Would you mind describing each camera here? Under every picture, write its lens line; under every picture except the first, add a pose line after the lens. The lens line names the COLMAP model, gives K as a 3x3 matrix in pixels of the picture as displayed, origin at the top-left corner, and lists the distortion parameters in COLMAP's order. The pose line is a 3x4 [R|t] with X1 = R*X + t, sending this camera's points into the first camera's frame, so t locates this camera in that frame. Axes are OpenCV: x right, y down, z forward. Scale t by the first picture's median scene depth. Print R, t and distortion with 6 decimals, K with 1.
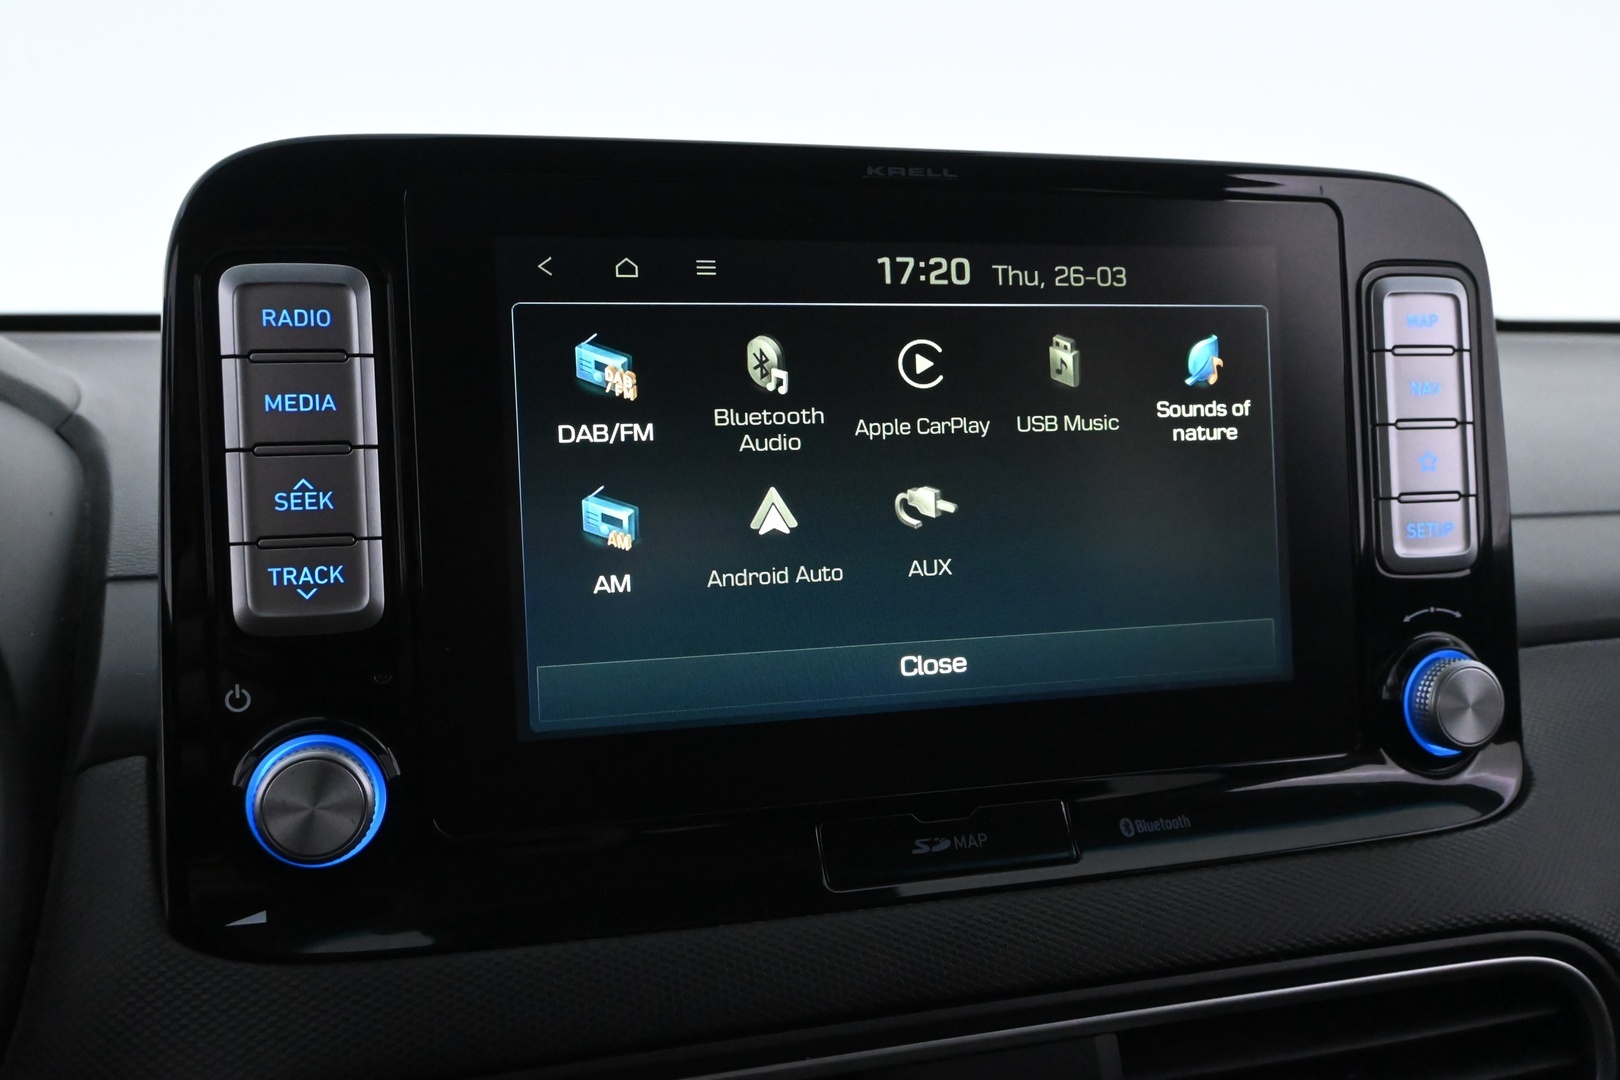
lens RADIAL K [[1376.1, 0, 792.3], [0, 1376.1, 564.8], [0, 0, 1]] dist [-0.008163, 0.004313]
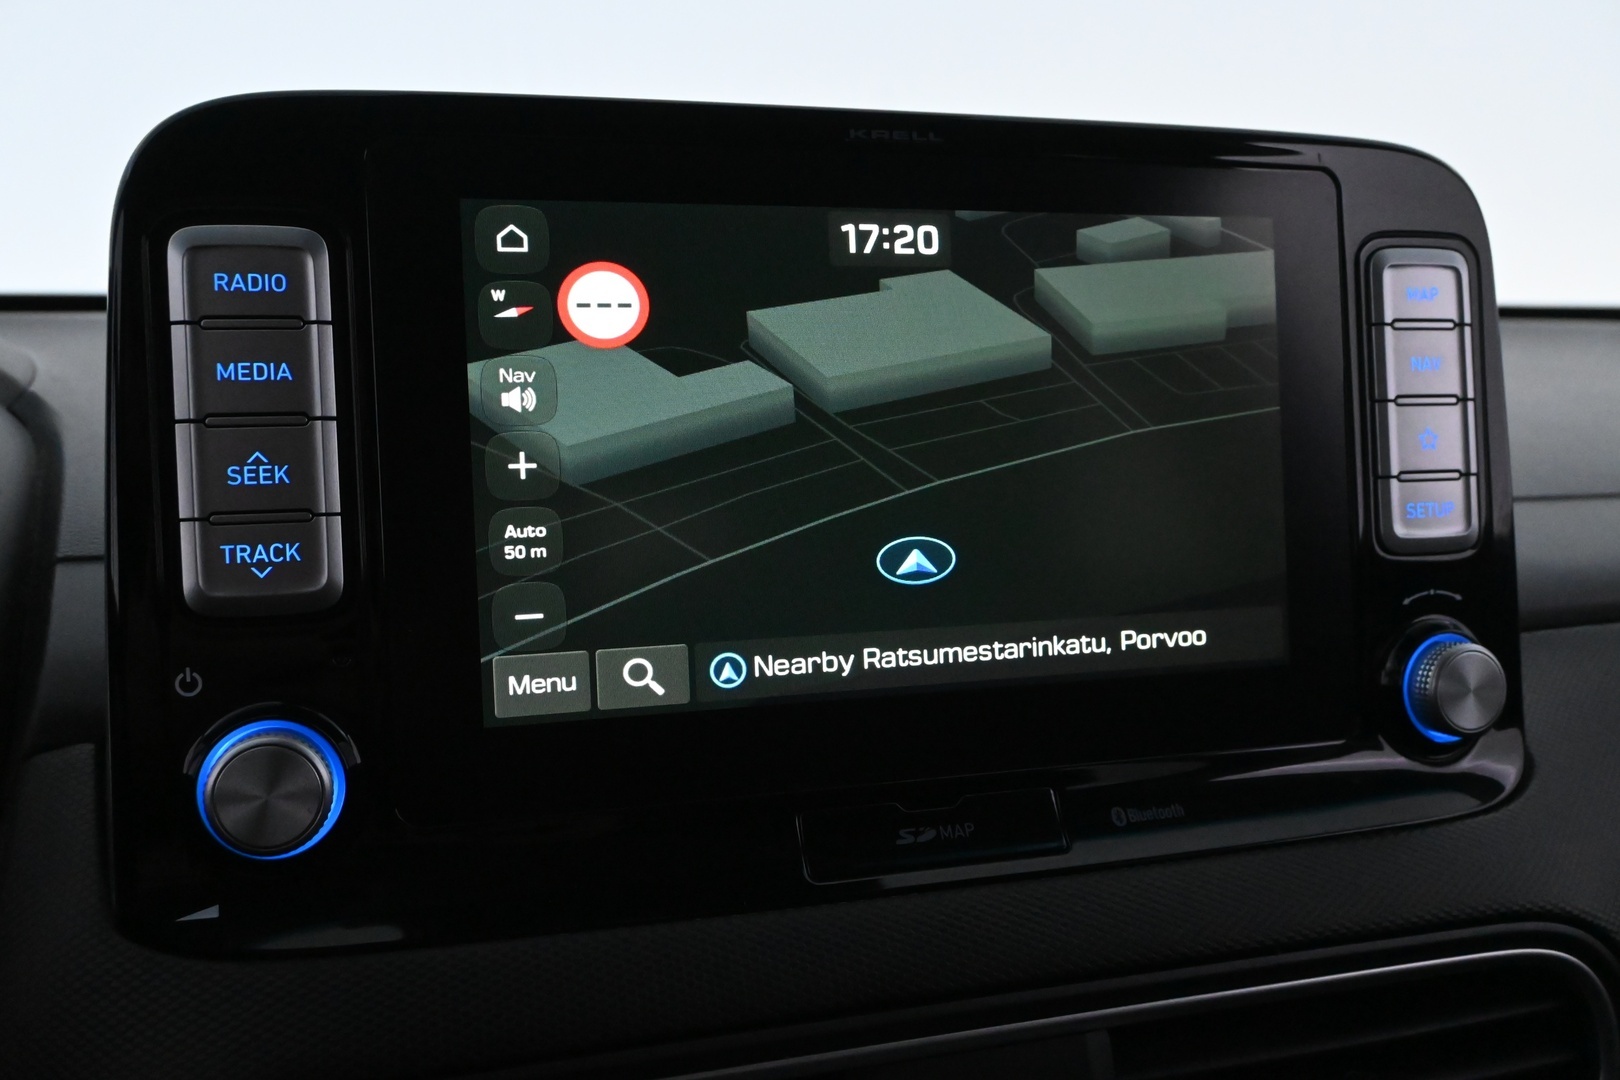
lens RADIAL K [[1376.1, 0, 791.3], [0, 1376.1, 565.8], [0, 0, 1]] dist [-0.008163, 0.004313]
pose [[0.999942, -0.000033, 0.010788, 0.003275], [-0.000025, 0.999985, 0.005418, 0.010212], [-0.010788, -0.005418, 0.999927, 0.039963]]
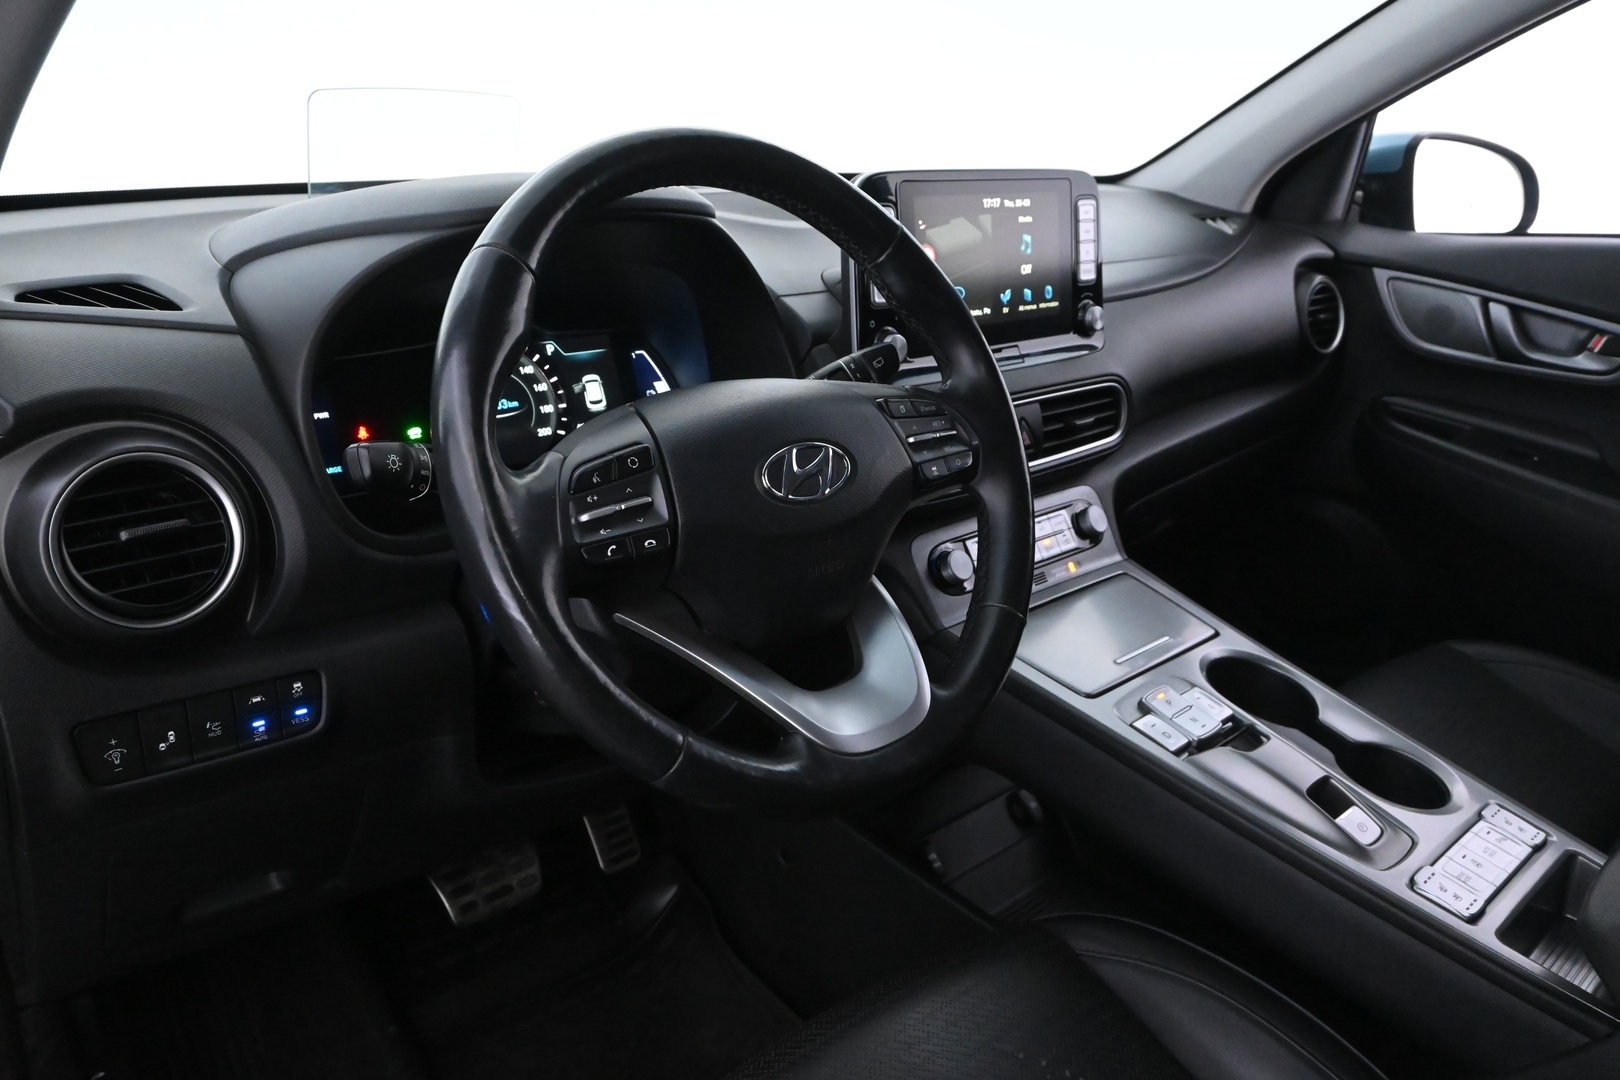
lens RADIAL K [[1183.7, 0, 800.9], [0, 1183.7, 534.3], [0, 0, 1]] dist [-0.079515, -0.005197]
pose [[0.894651, -0.119747, 0.430419, -1.877204], [0.029366, 0.977088, 0.210798, -0.025331], [-0.445799, -0.175951, 0.877670, -1.739241]]
